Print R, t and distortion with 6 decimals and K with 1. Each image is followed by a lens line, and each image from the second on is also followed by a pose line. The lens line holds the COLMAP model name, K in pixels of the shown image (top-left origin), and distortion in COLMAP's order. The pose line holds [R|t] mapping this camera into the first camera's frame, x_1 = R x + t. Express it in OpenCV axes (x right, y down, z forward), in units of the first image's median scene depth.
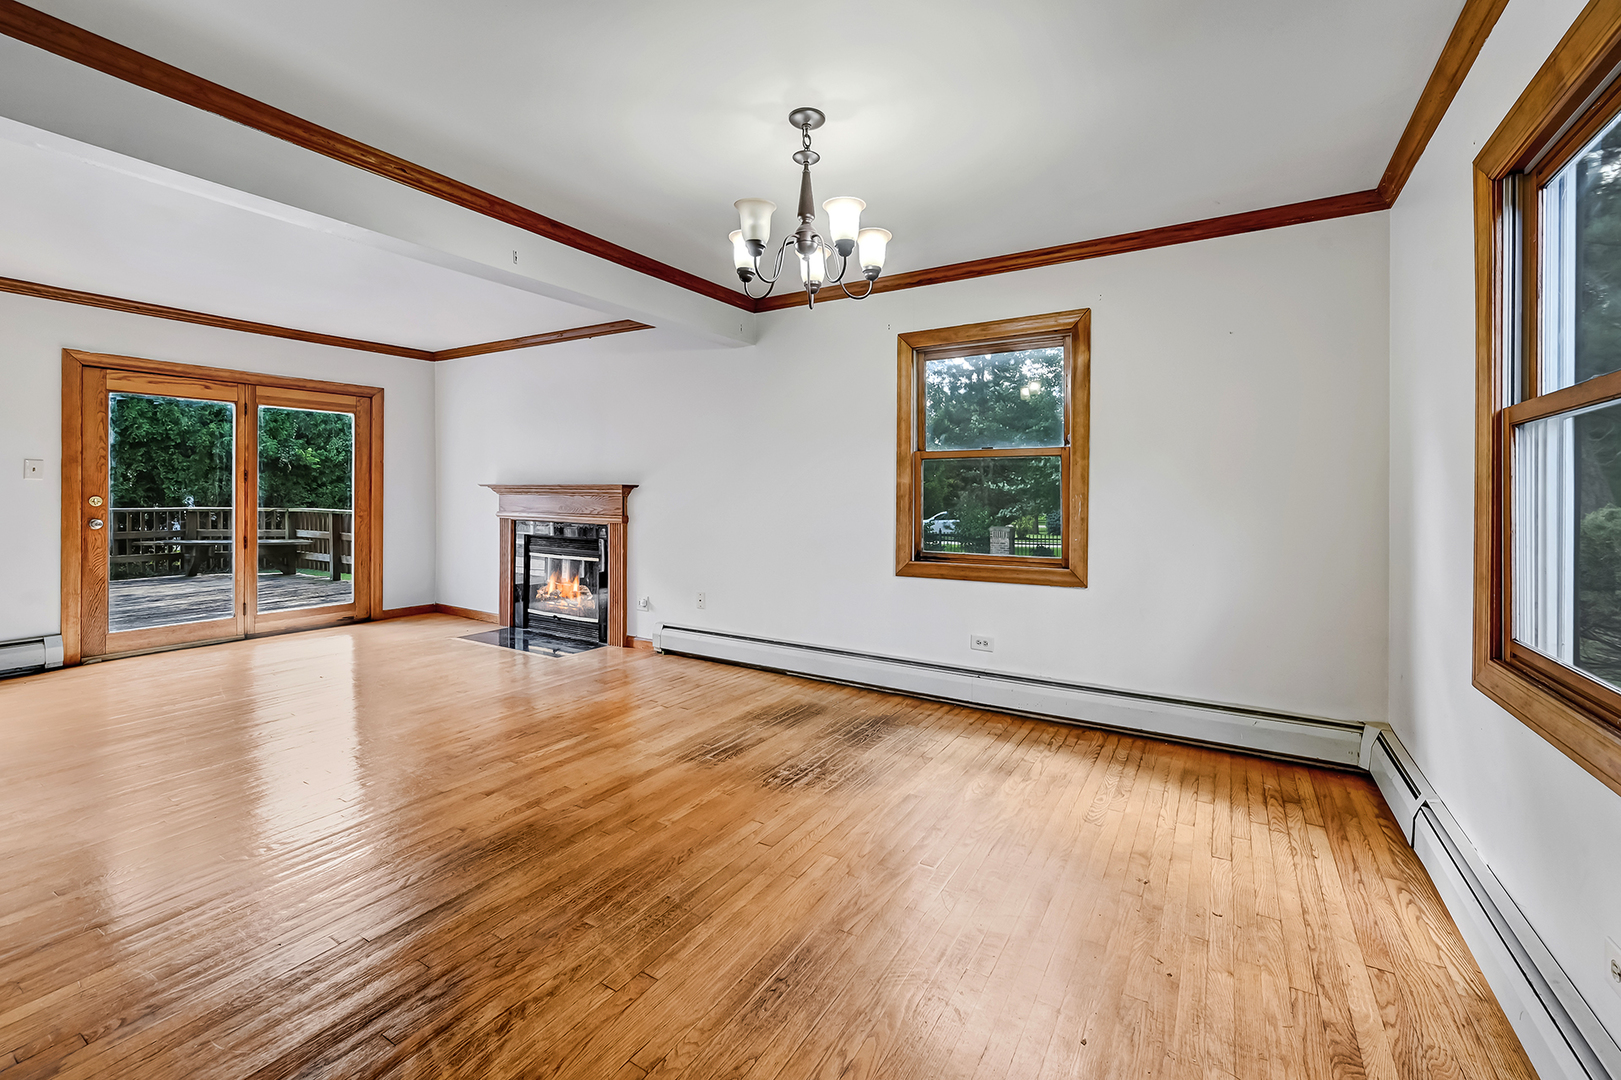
lens RADIAL K [[643.0, 0, 811.8], [0, 643.0, 492.0], [0, 0, 1]] dist [-0.000039, -0.000004]
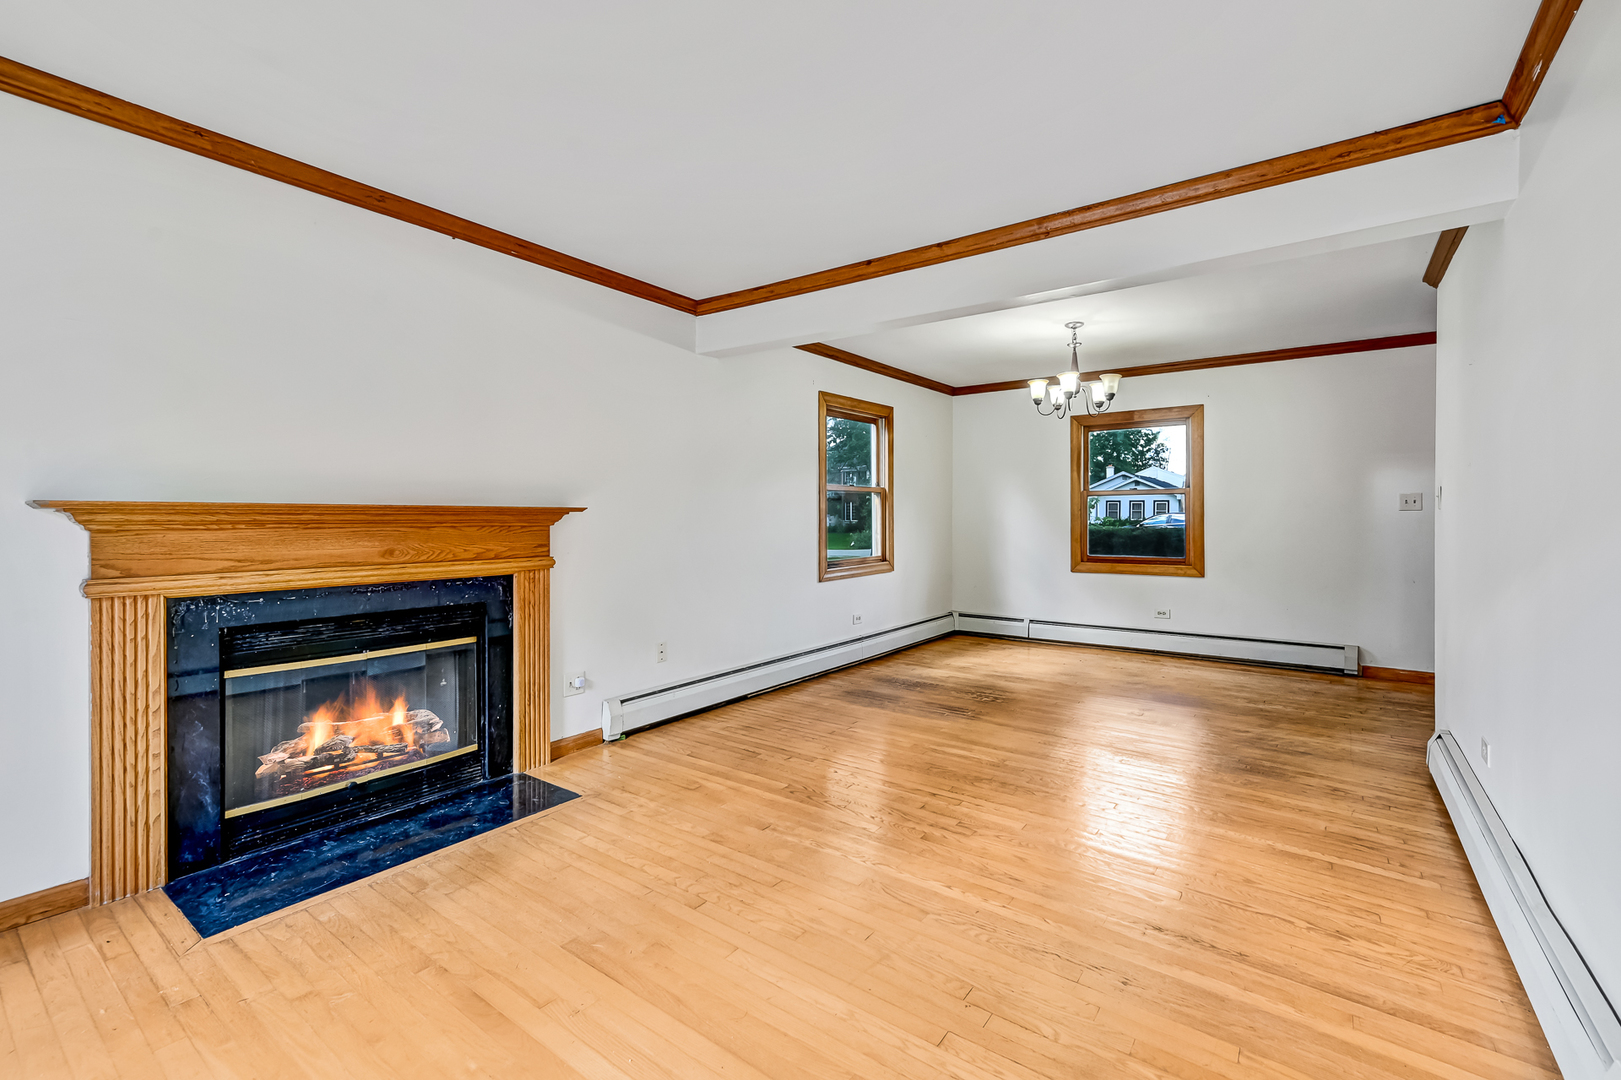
lens RADIAL K [[692.4, 0, 808.8], [0, 692.4, 514.5], [0, 0, 1]] dist [-0.040205, -0.000035]
pose [[0.116130, -0.007091, 0.993209, -1.215136], [-0.002642, 0.999969, 0.007448, -0.012949], [-0.993230, -0.003489, 0.116108, 0.863372]]
